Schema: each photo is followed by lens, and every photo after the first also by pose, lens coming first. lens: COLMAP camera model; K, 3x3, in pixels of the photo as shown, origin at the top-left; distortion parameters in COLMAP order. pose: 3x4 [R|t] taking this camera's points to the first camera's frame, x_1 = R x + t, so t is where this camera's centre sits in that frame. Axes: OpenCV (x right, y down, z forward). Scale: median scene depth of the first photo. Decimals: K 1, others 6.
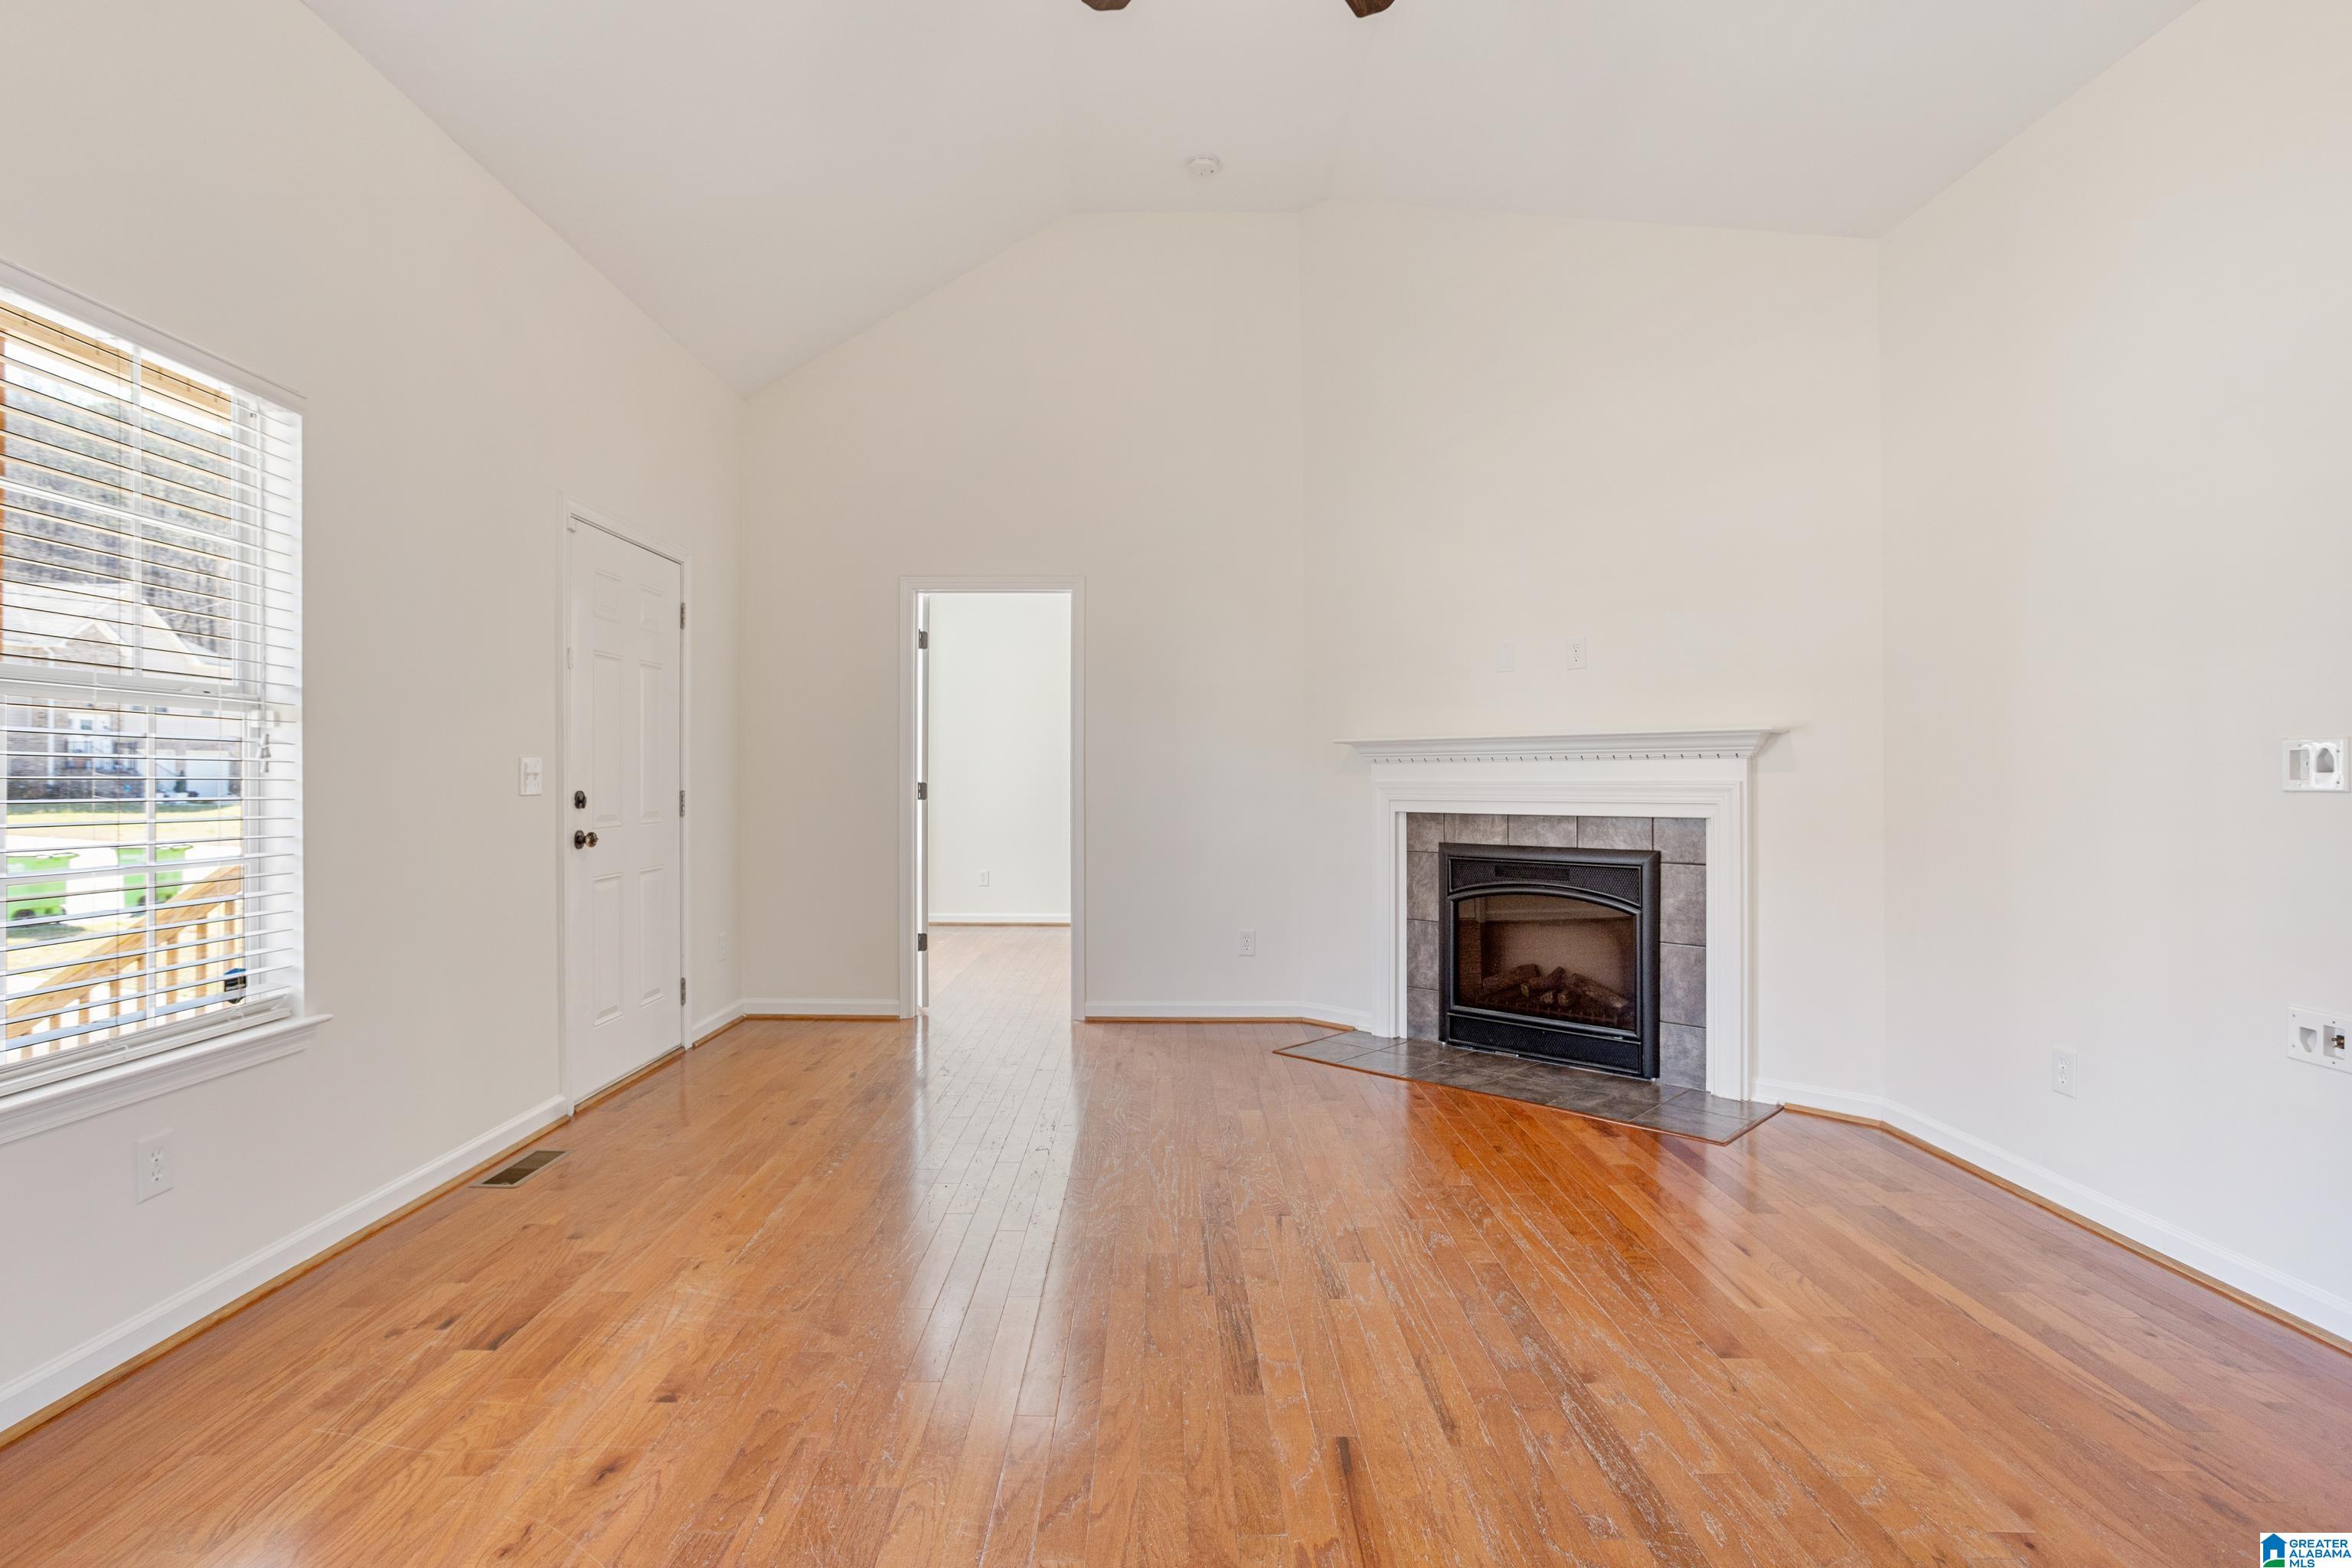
lens RADIAL K [[1159.9, 0, 1162.1], [0, 1159.9, 782.9], [0, 0, 1]] dist [-0.037228, 0.015758]
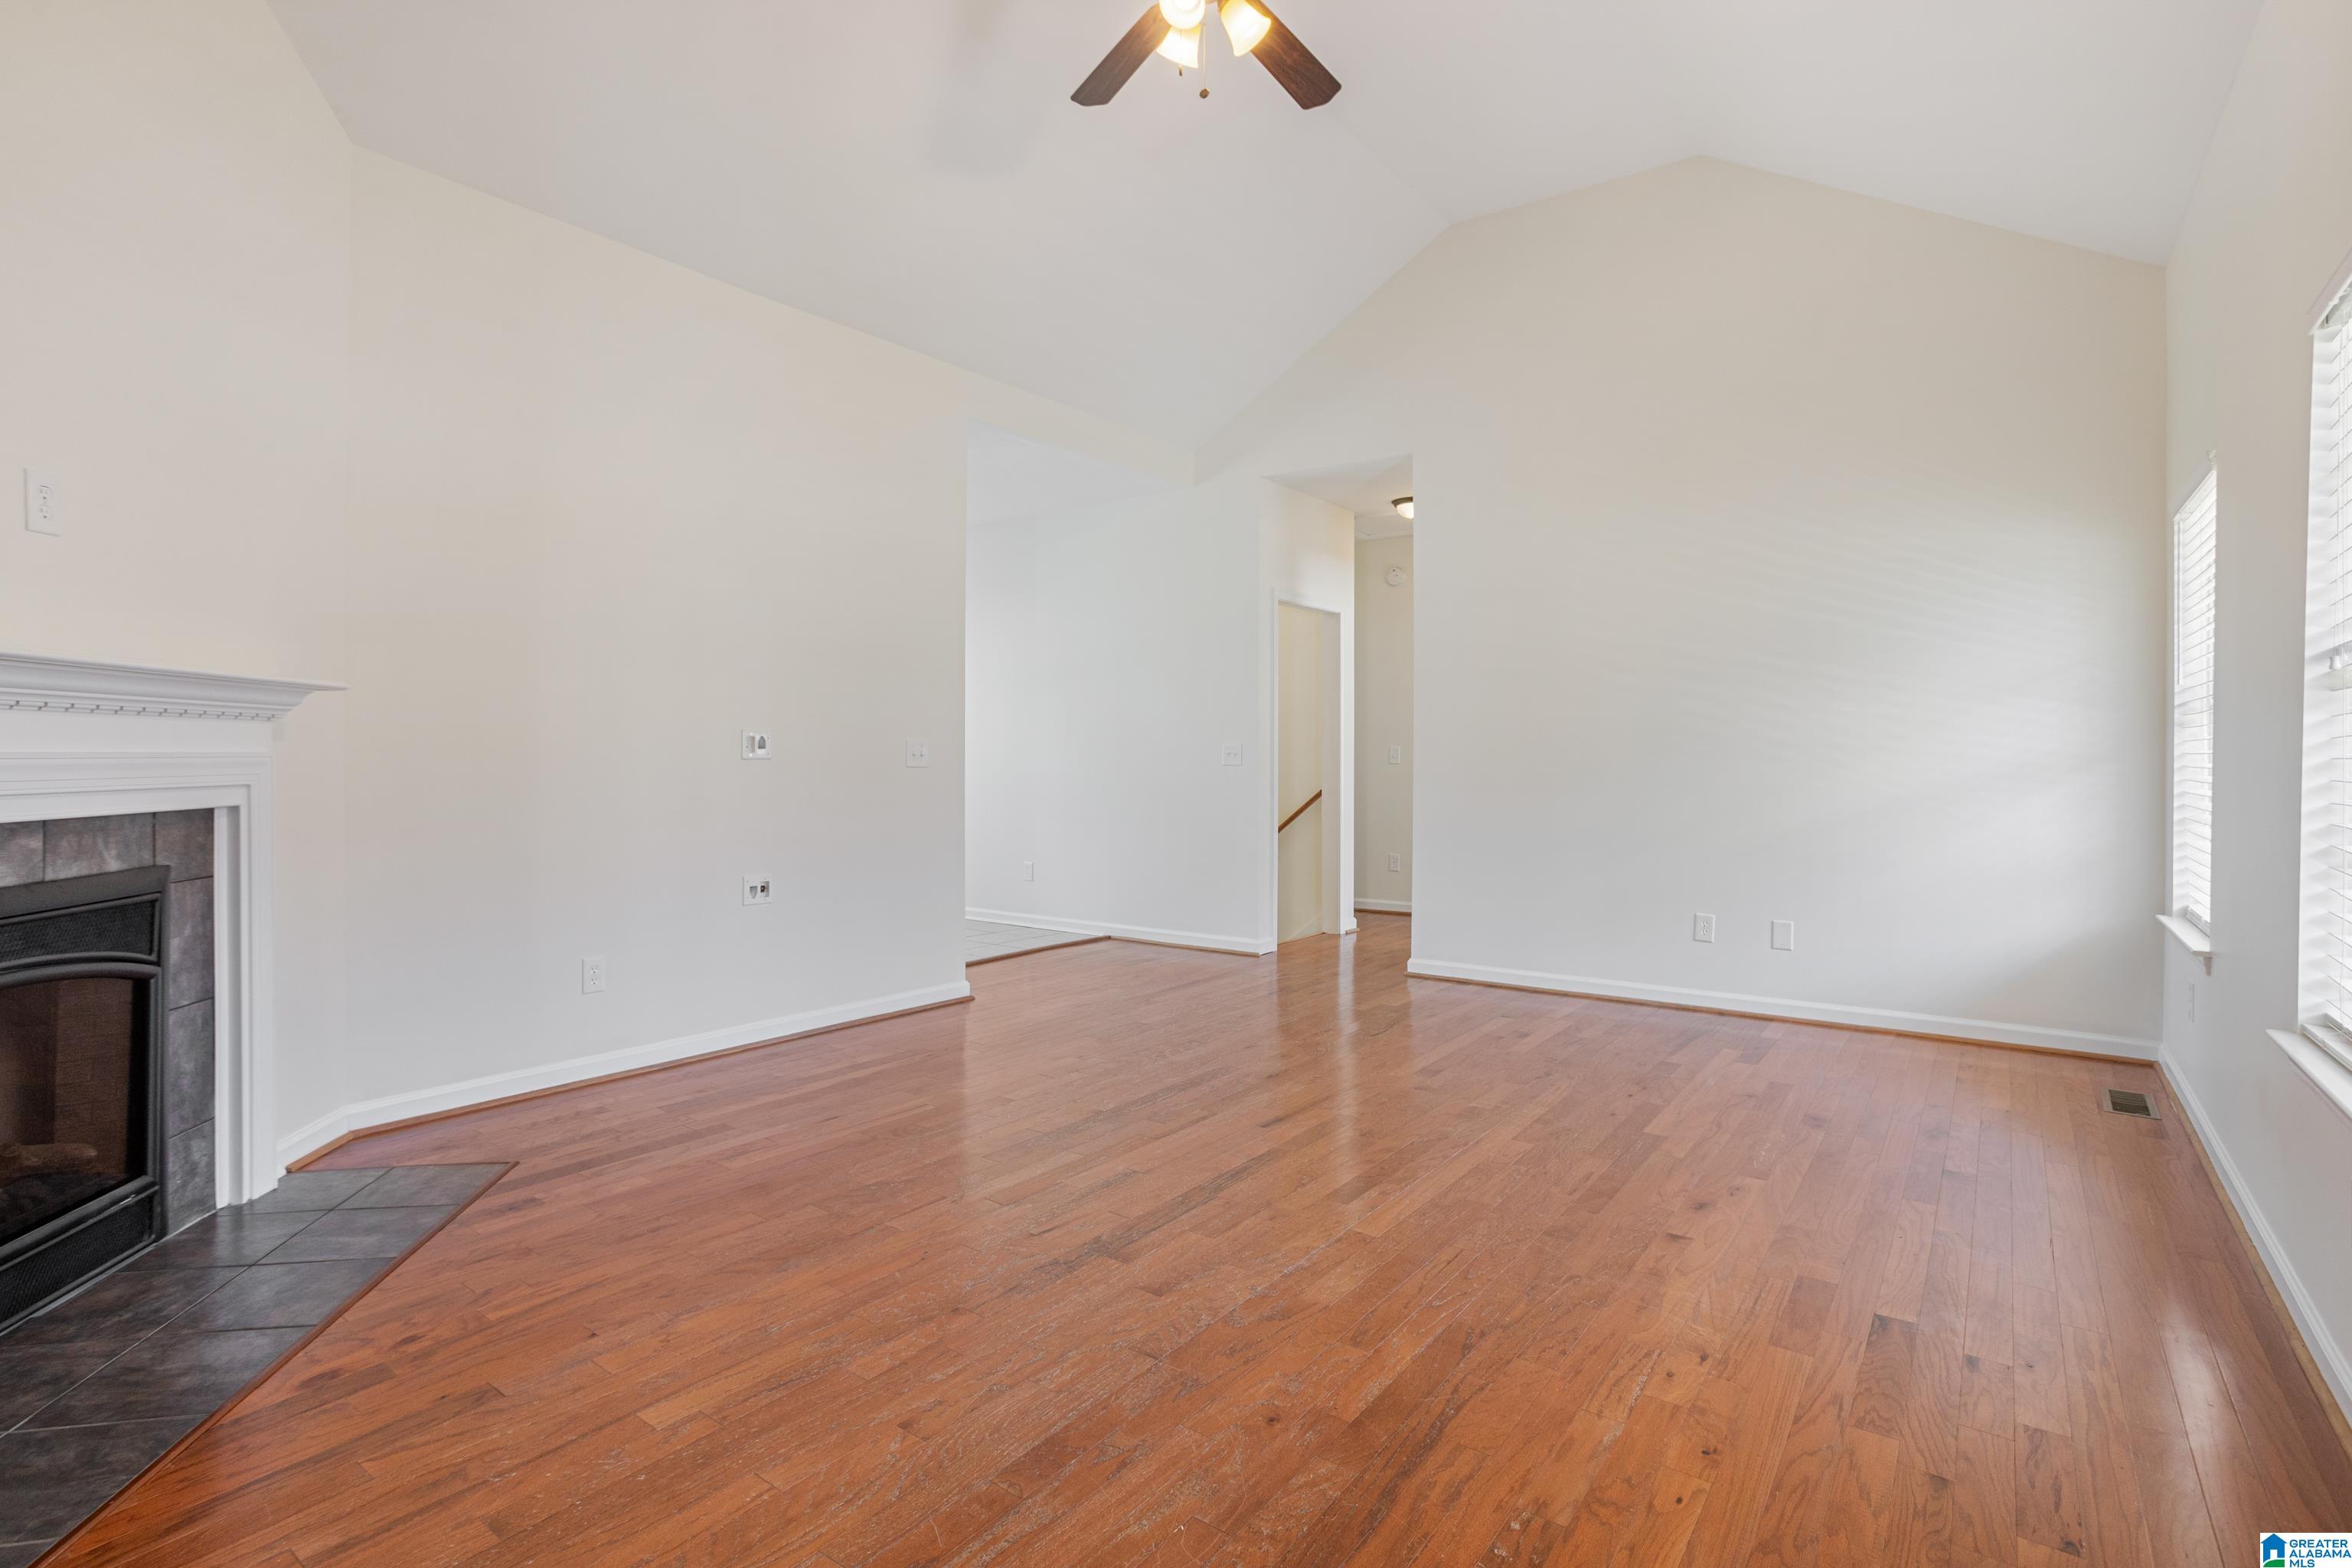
lens RADIAL K [[1159.9, 0, 1161.0], [0, 1159.9, 768.2], [0, 0, 1]] dist [-0.037228, 0.015758]
pose [[-0.801881, -0.009479, 0.597408, -0.603695], [-0.001617, 0.999905, 0.013695, -0.003867], [-0.597481, 0.010016, -0.801820, 1.956112]]
